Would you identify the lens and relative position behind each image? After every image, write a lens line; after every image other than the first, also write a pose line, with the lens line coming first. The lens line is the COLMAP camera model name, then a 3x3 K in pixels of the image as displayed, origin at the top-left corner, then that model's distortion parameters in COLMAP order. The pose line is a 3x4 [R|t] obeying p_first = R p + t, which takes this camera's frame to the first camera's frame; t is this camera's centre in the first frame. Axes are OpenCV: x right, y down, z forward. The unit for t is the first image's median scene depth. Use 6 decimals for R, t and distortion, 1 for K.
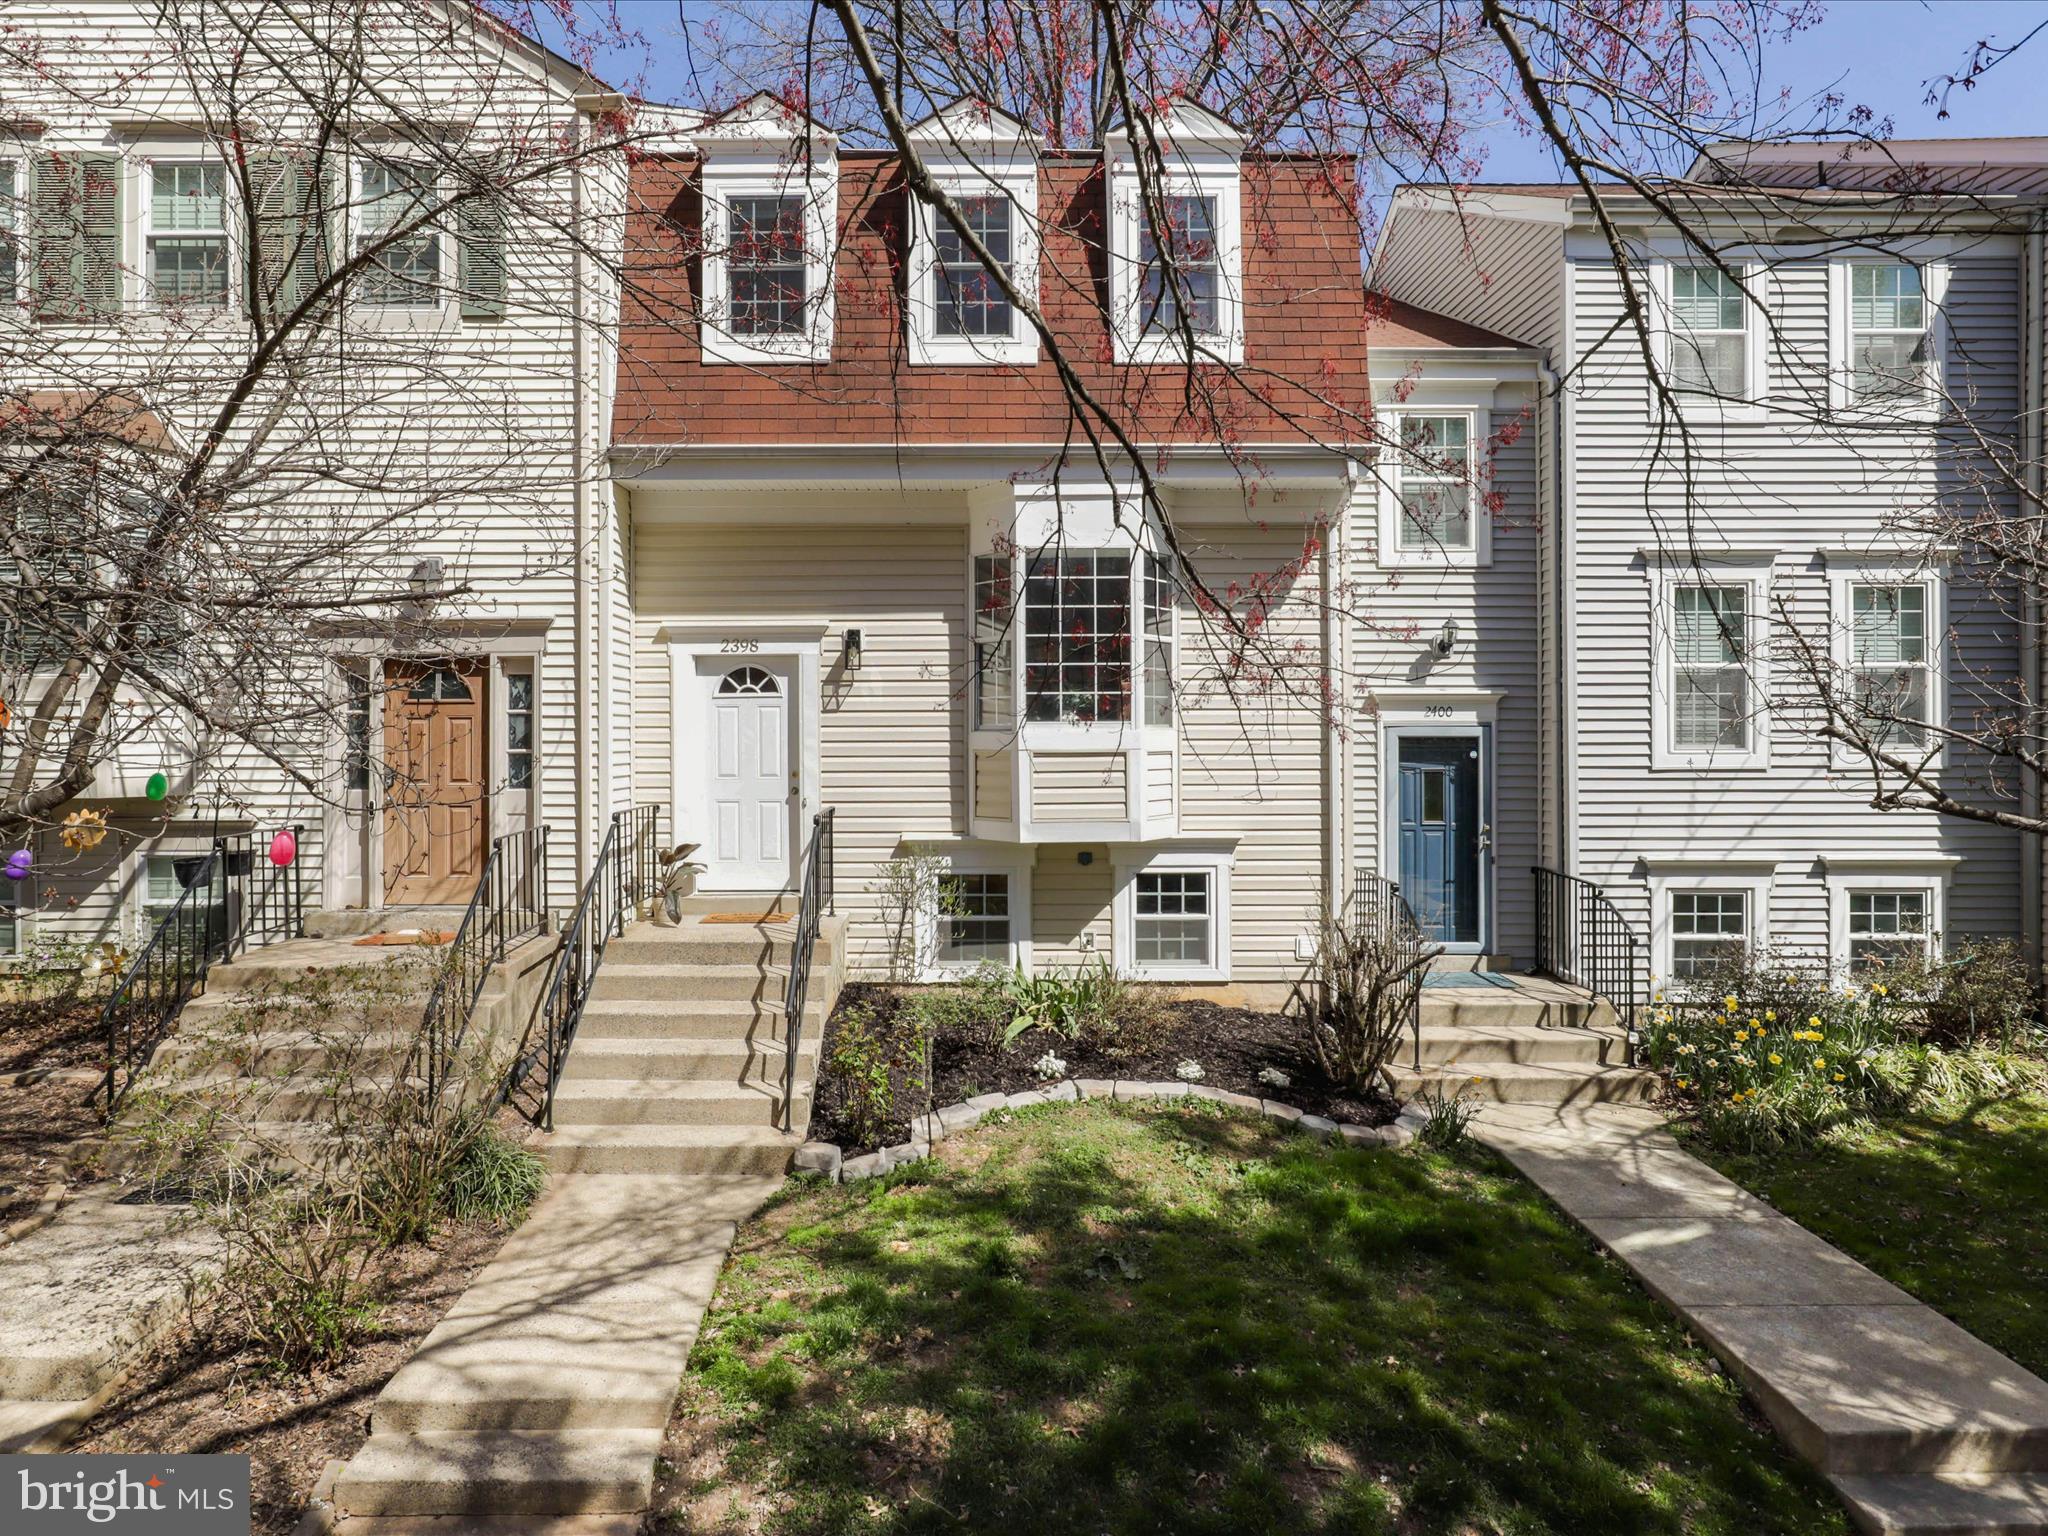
lens RADIAL K [[1210.1, 0, 997.4], [0, 1210.1, 729.2], [0, 0, 1]] dist [-0.003629, 0.004872]
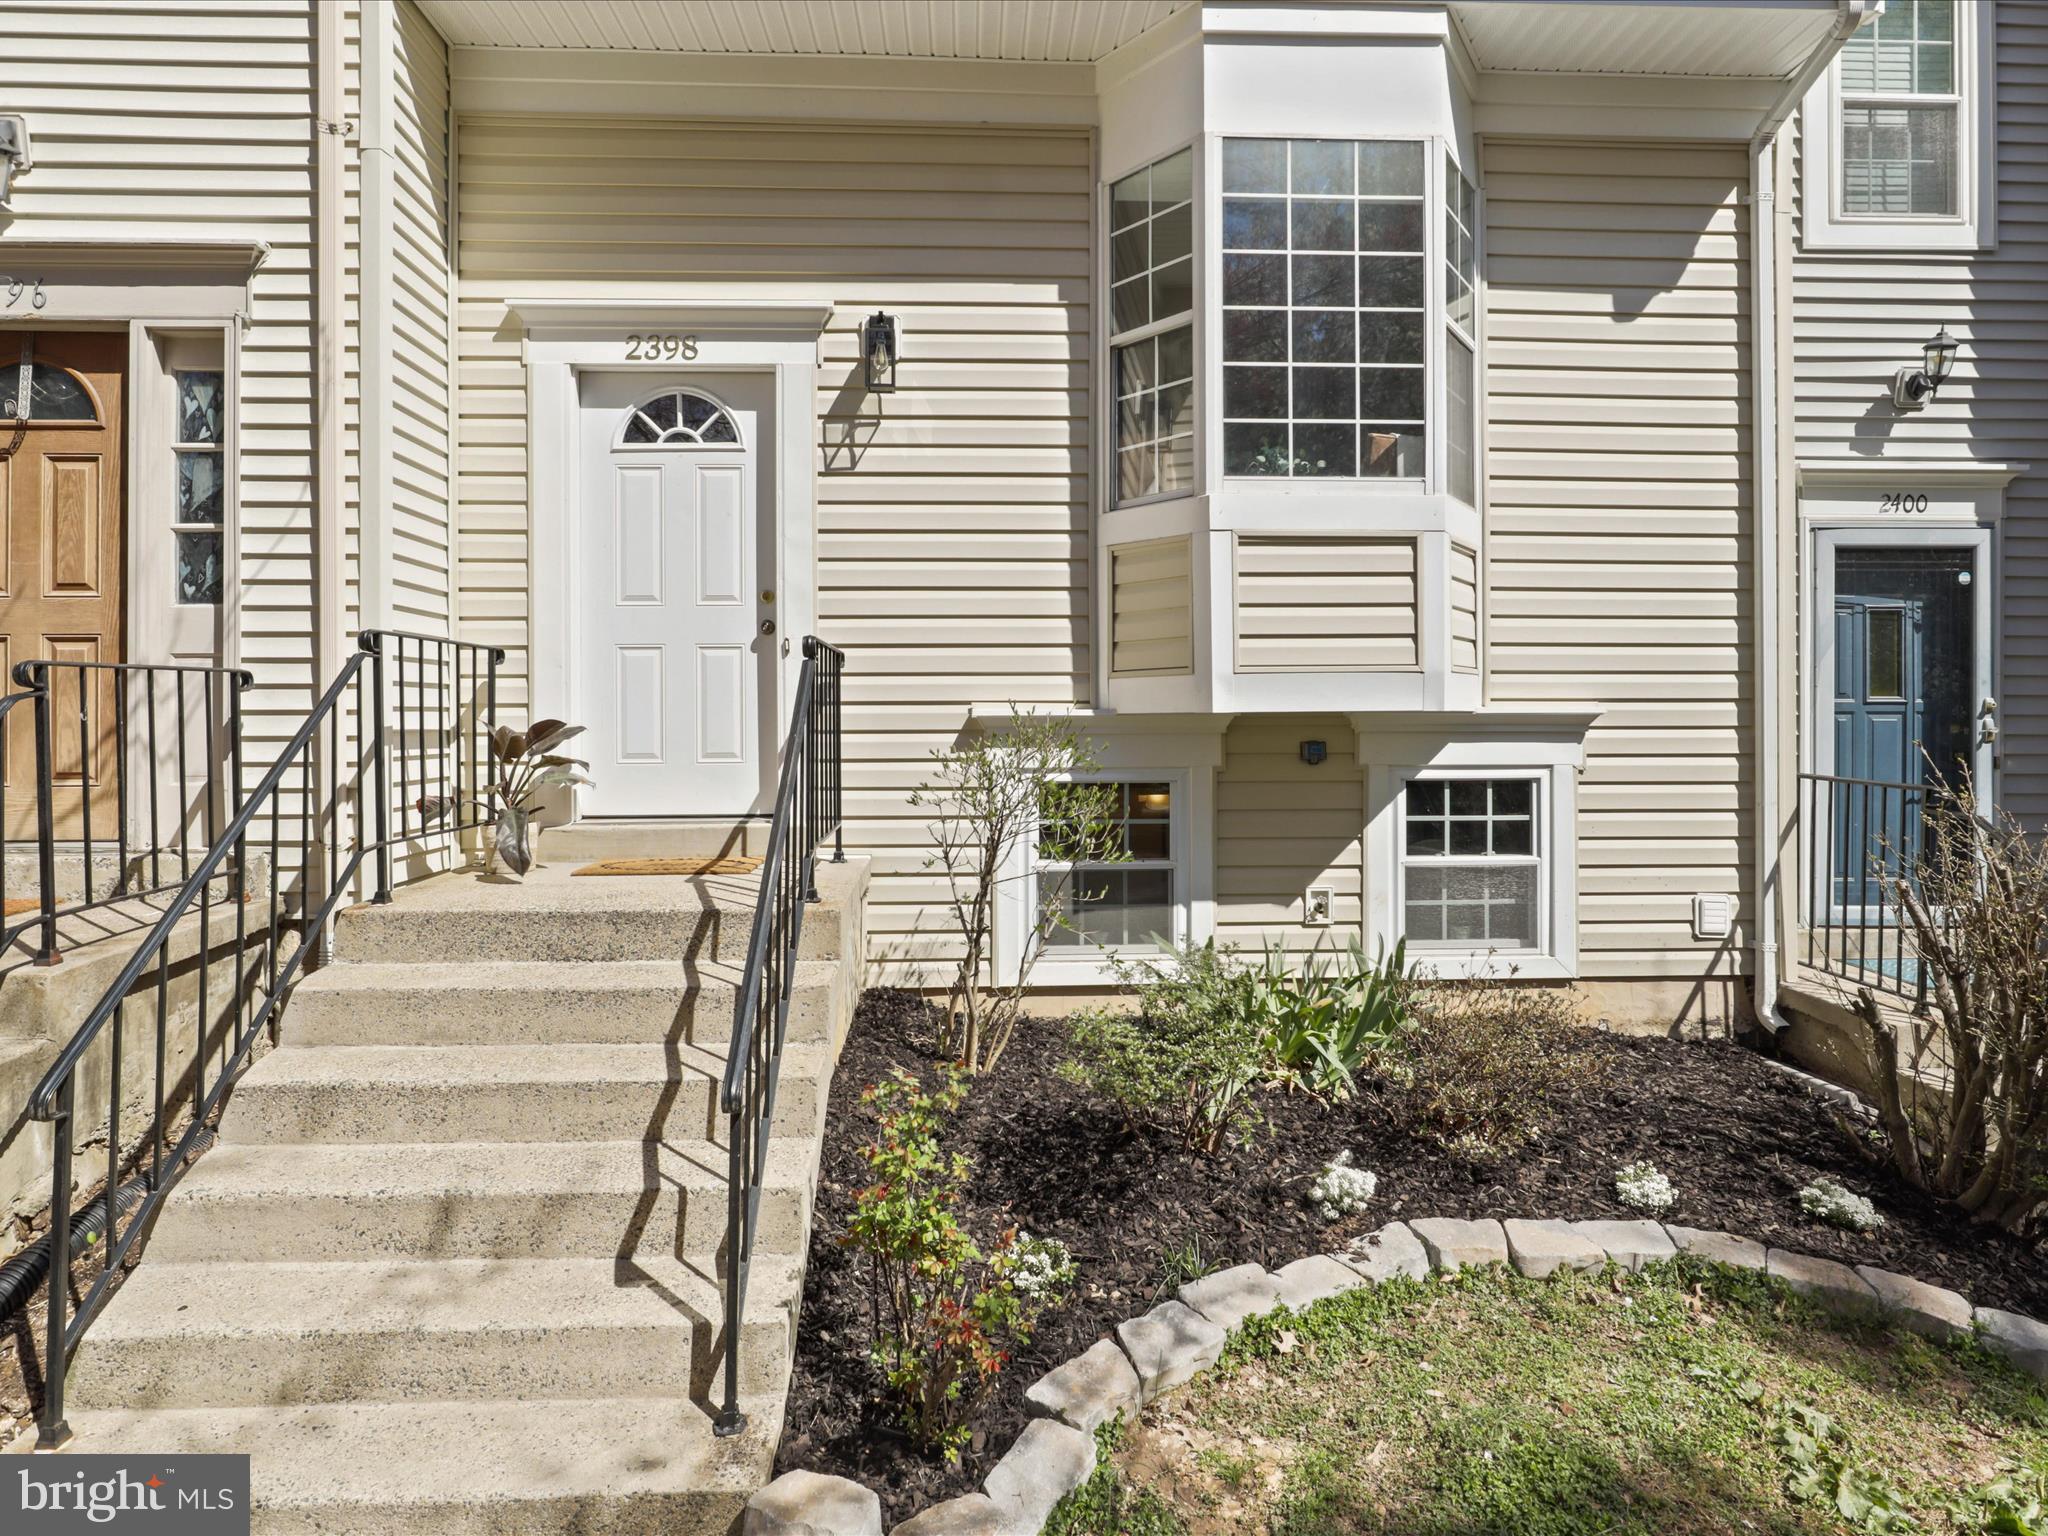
lens RADIAL K [[1229.2, 0, 1061.3], [0, 1229.2, 704.9], [0, 0, 1]] dist [0.008350, -0.003237]
pose [[0.998451, 0.002364, 0.055591, -0.071616], [-0.002540, 0.999992, 0.003097, 0.086376], [-0.055583, -0.003233, 0.998449, 0.471354]]
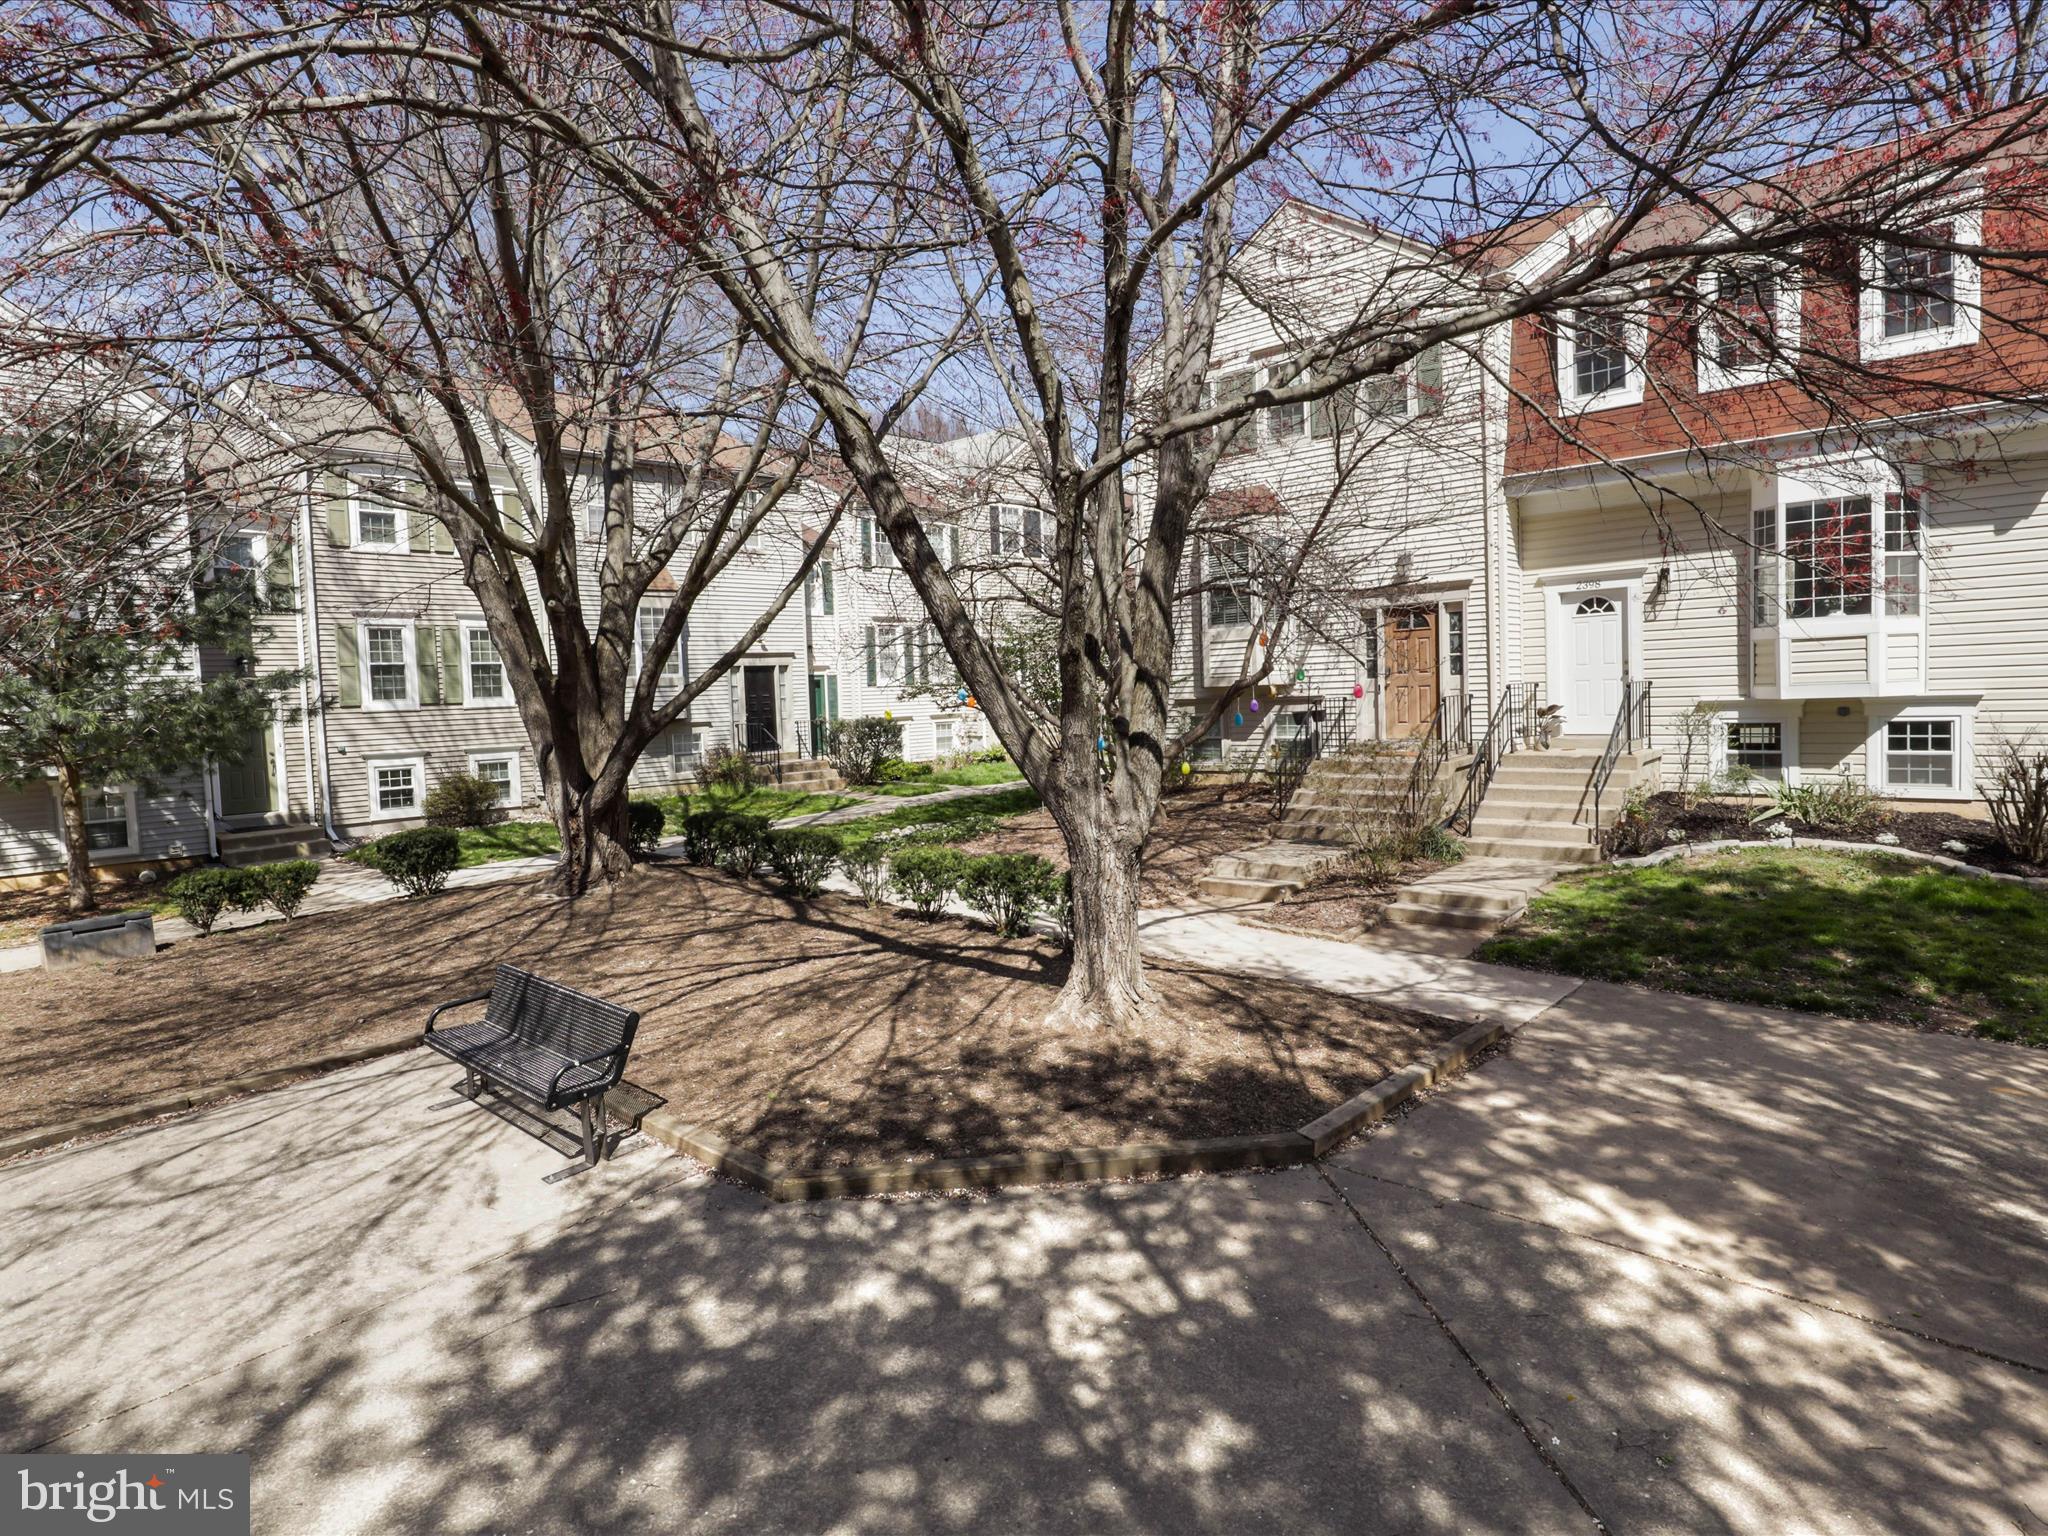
lens RADIAL K [[1140.2, 0, 1028.3], [0, 1140.2, 754.5], [0, 0, 1]] dist [-0.001260, 0.000277]
pose [[0.732647, 0.013033, -0.680484, 0.293106], [0.042920, 0.996942, 0.065305, 0.027968], [0.679254, -0.077051, 0.729847, -0.678180]]
